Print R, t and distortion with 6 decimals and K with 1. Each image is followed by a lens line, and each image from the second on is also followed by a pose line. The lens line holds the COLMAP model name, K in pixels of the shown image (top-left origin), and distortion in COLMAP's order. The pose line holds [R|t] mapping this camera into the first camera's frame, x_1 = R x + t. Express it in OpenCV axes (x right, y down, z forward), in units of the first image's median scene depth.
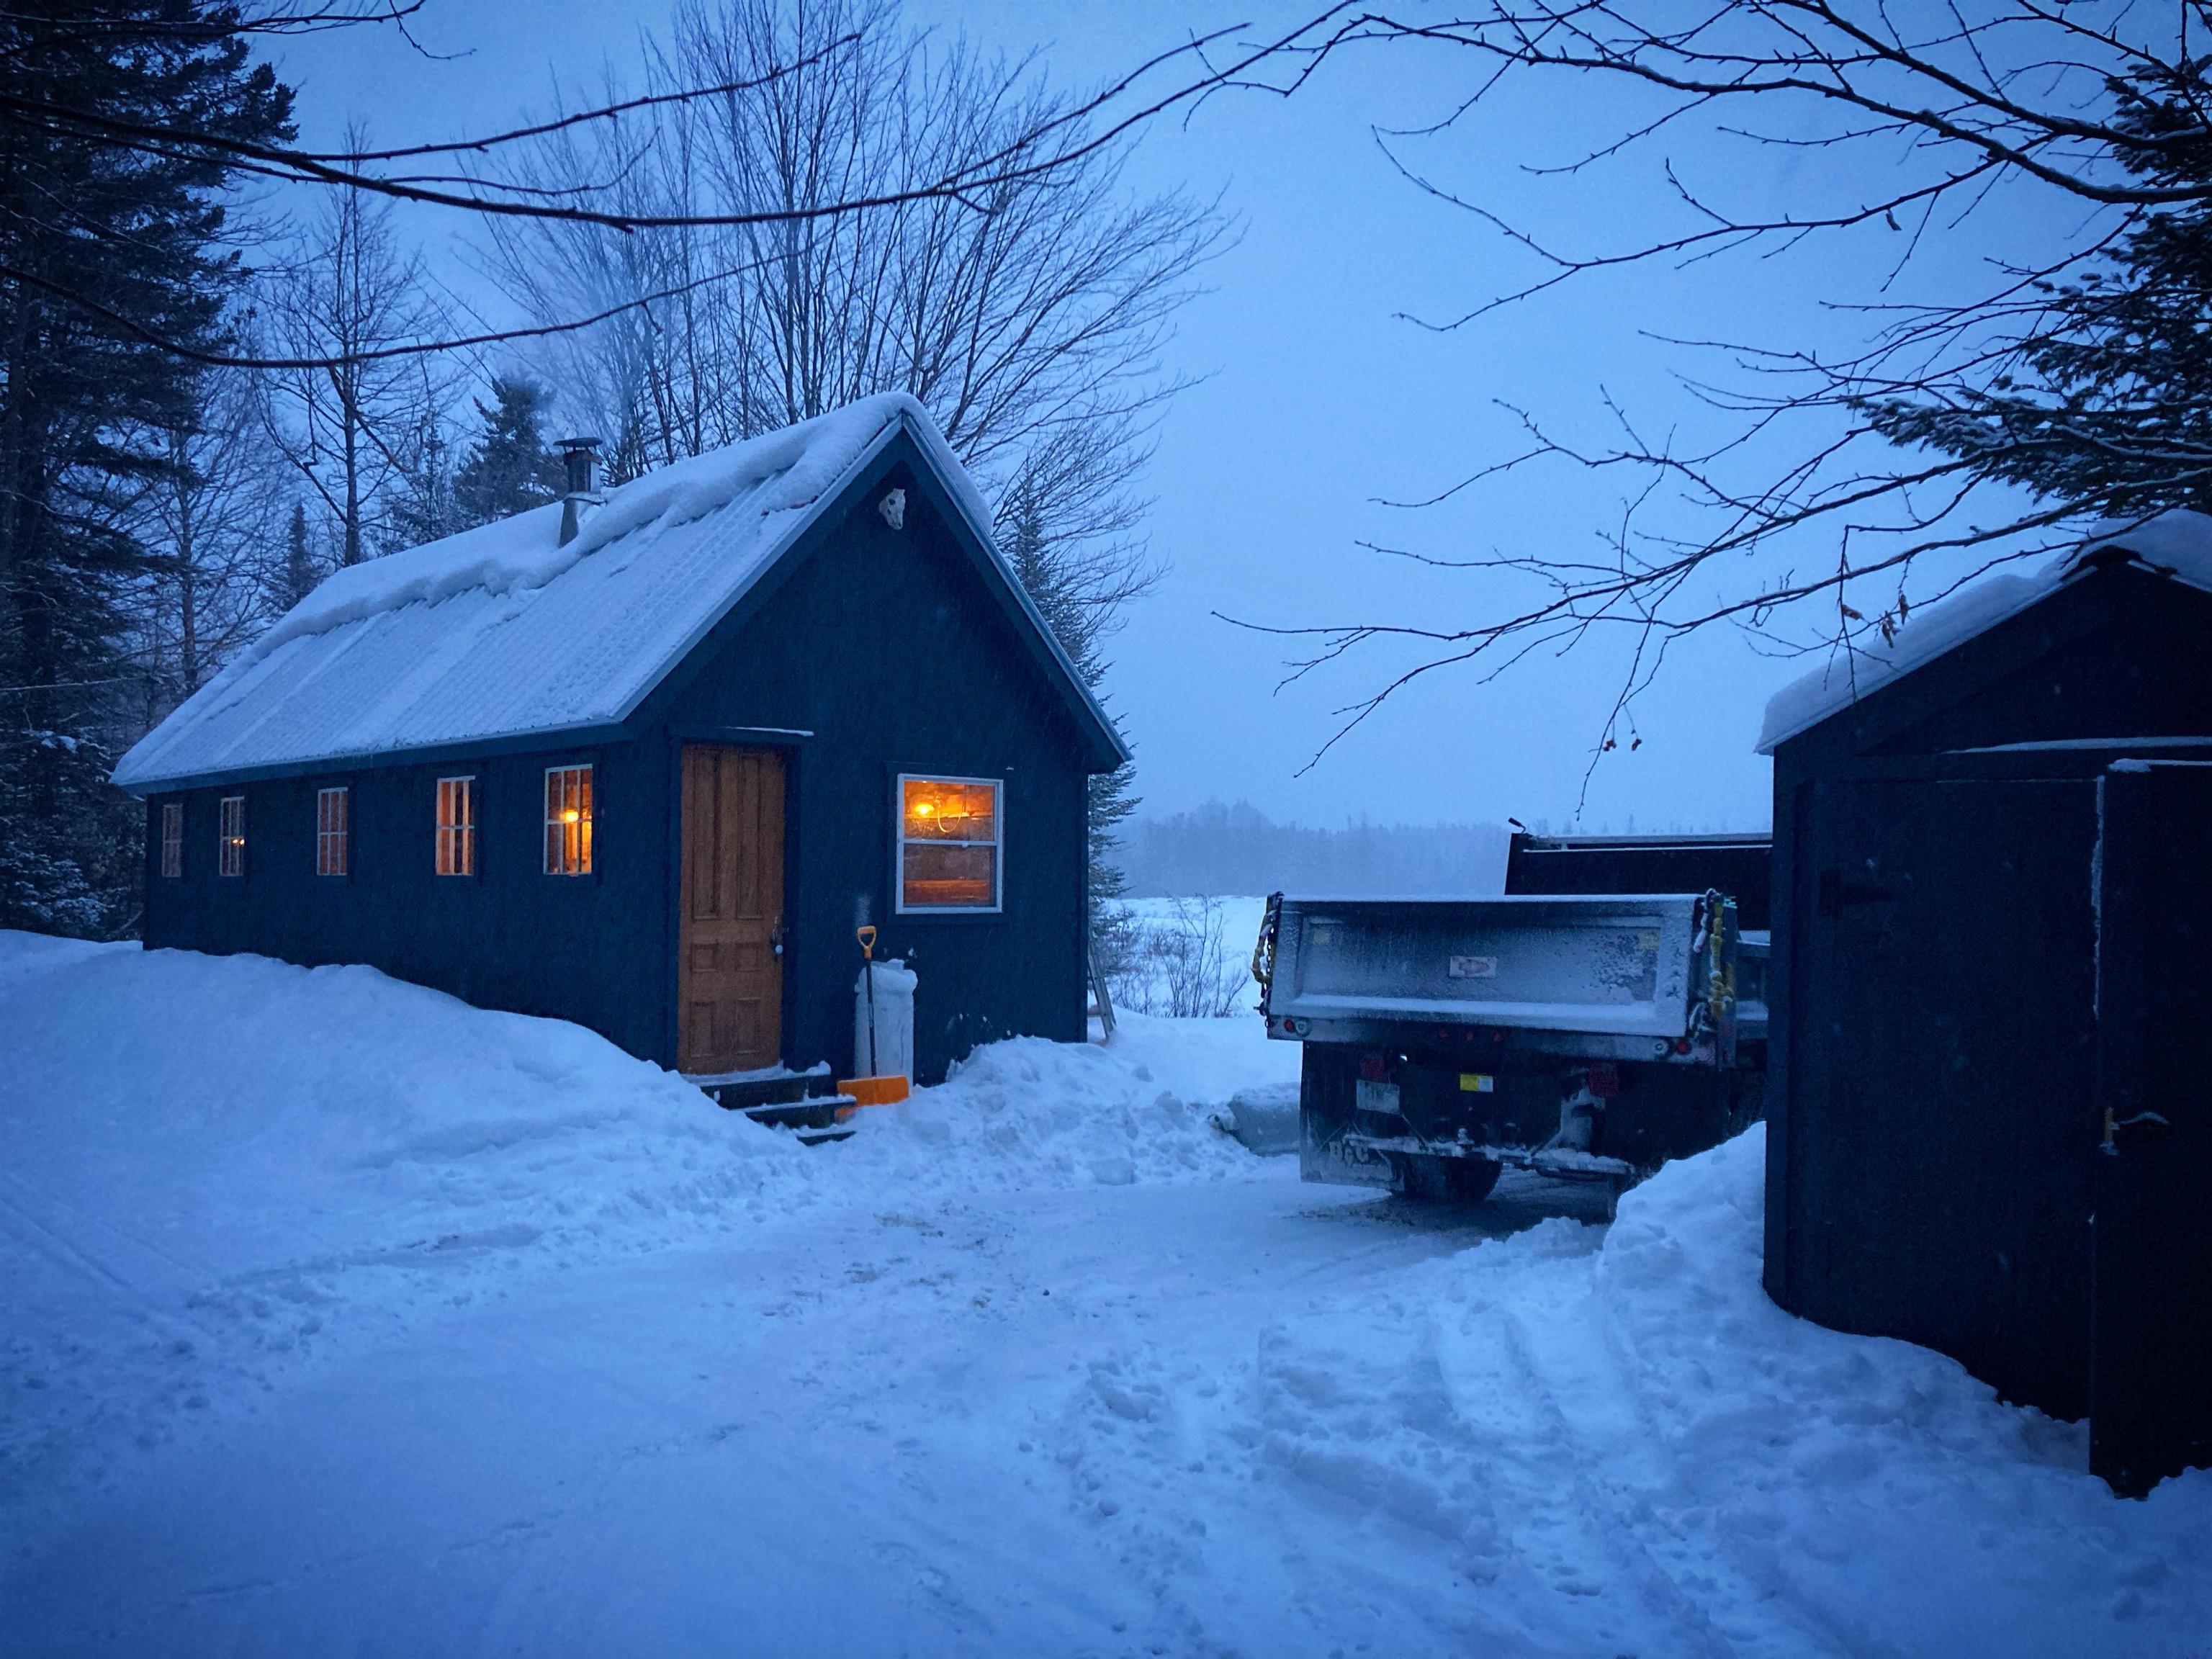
lens RADIAL K [[1784.9, 0, 1106.0], [0, 1784.9, 829.5], [0, 0, 1]] dist [0.069358, -0.115791]
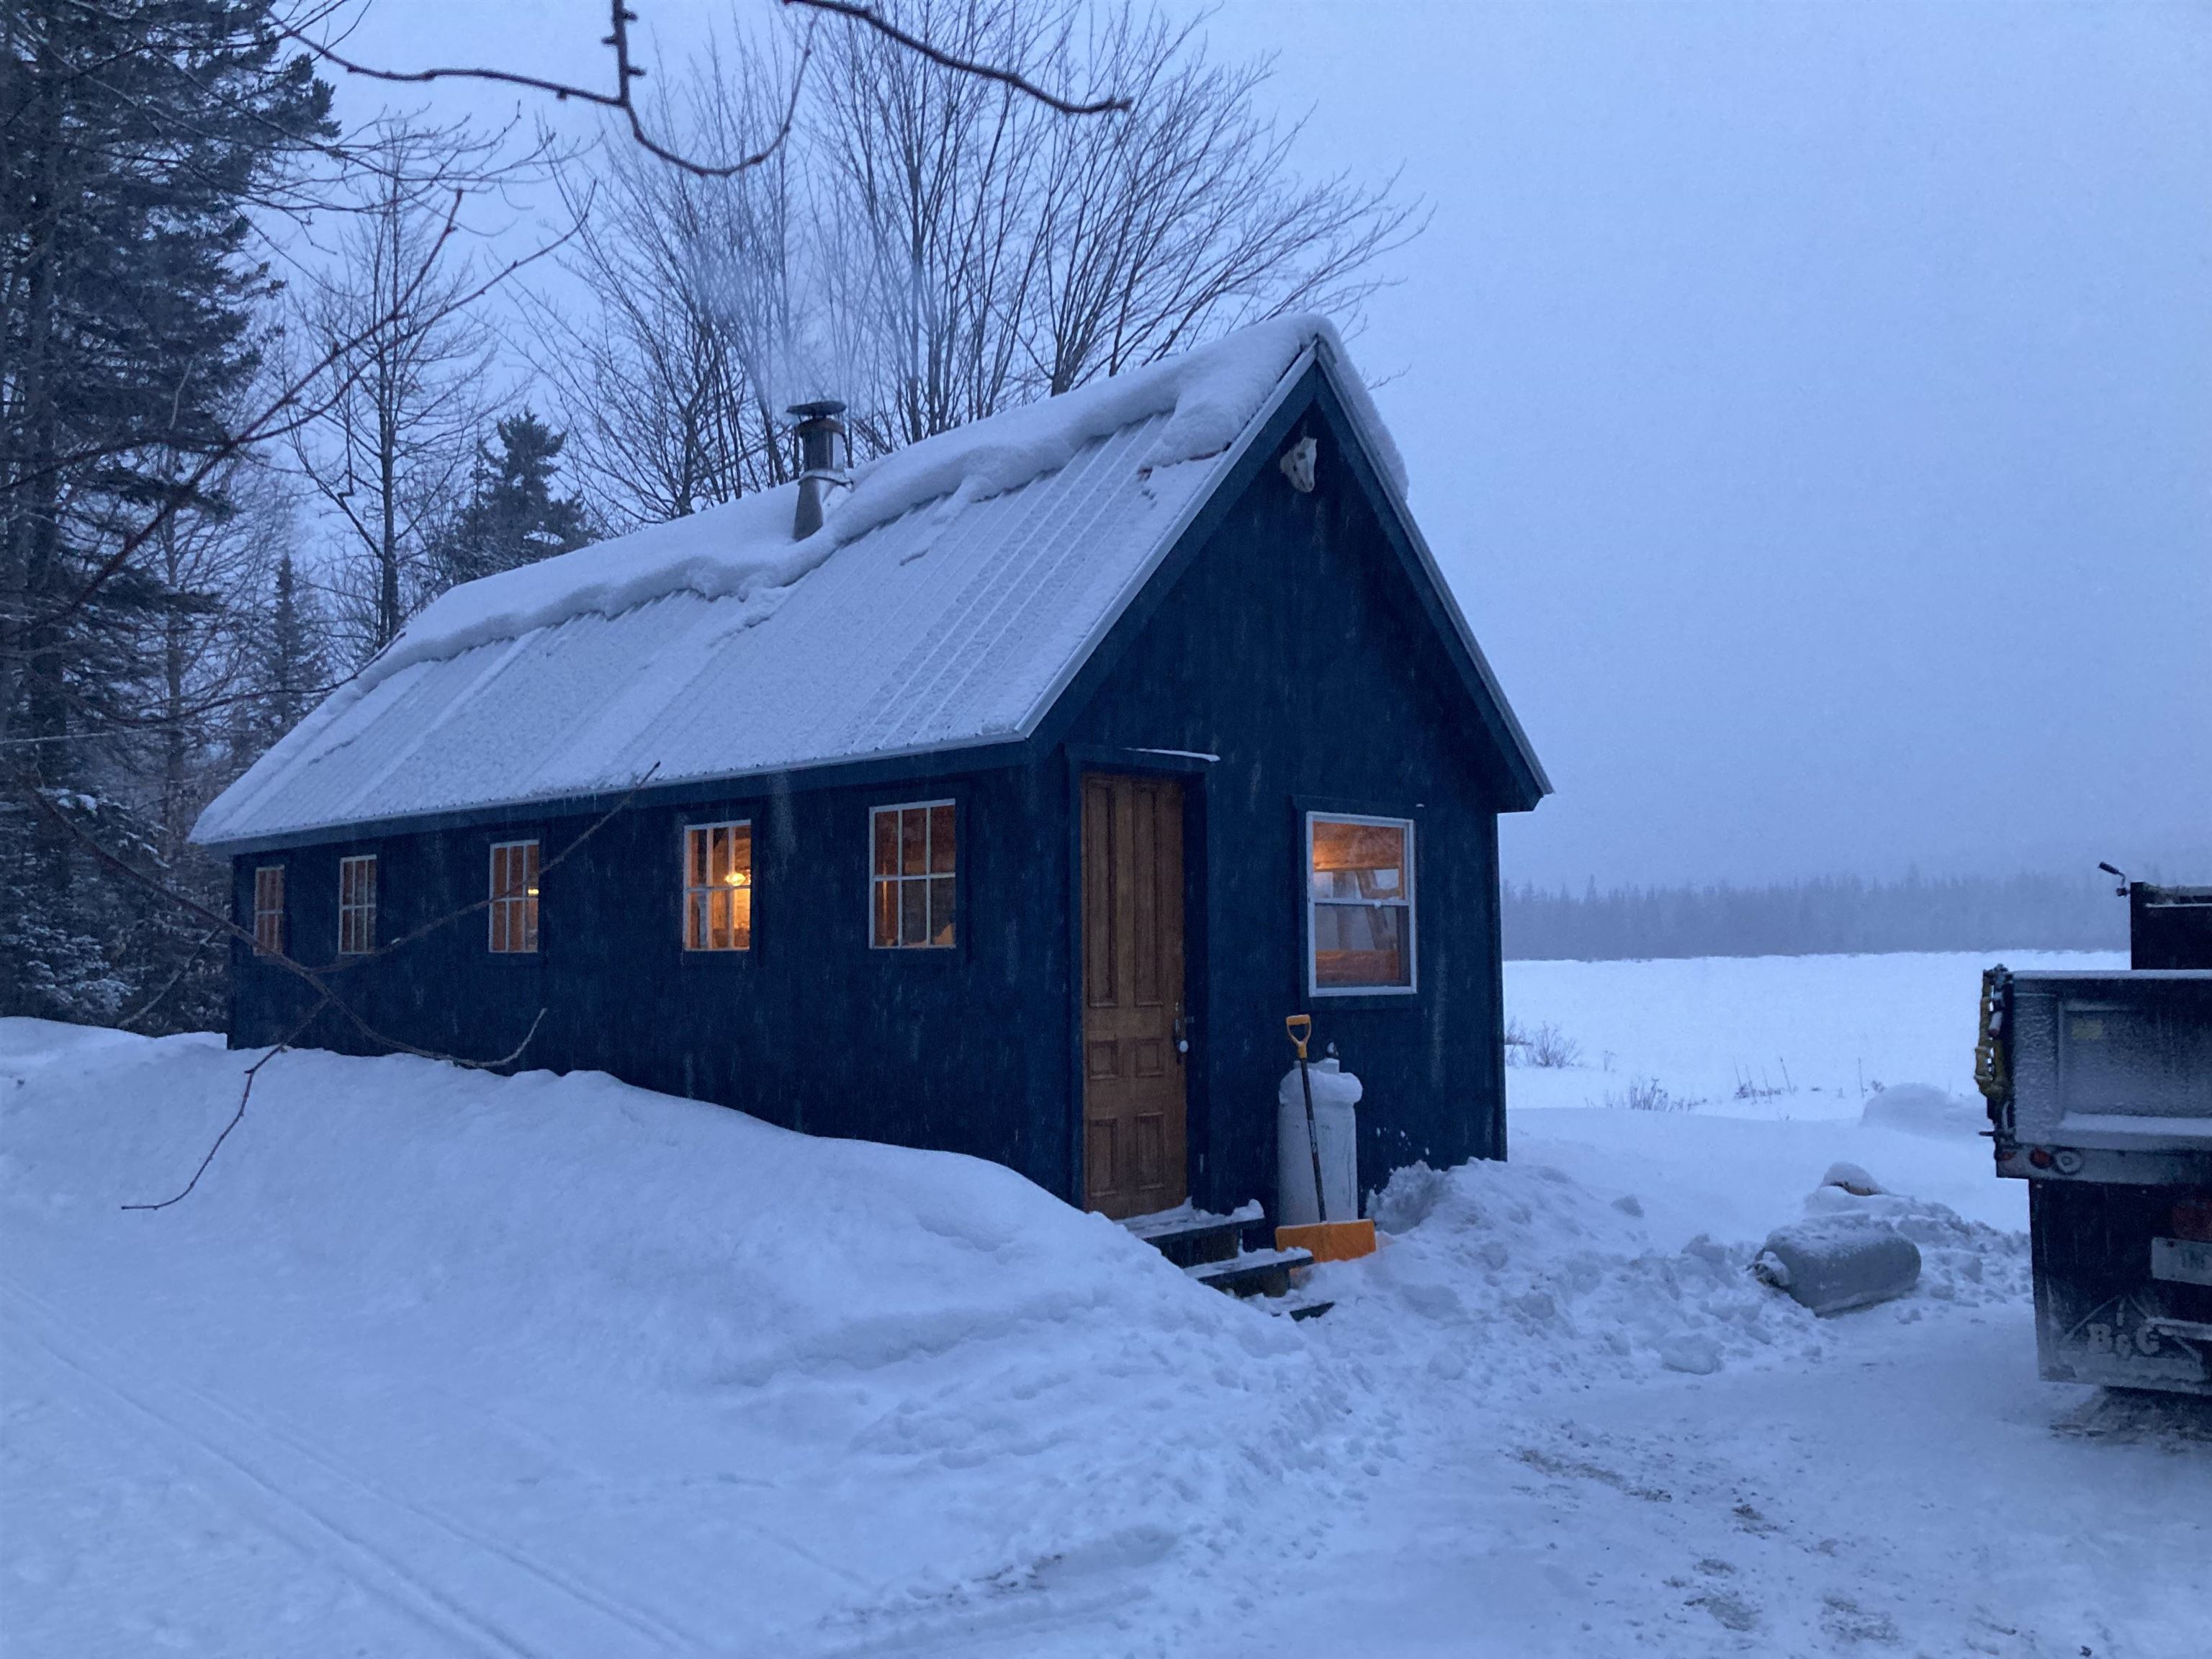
lens RADIAL K [[1805.3, 0, 1106.0], [0, 1805.3, 829.5], [0, 0, 1]] dist [0.062454, -0.114586]
pose [[0.999748, -0.008290, 0.020880, -0.187911], [0.009031, 0.999324, -0.035649, 0.002348], [-0.020570, 0.035828, 0.999146, 0.201140]]
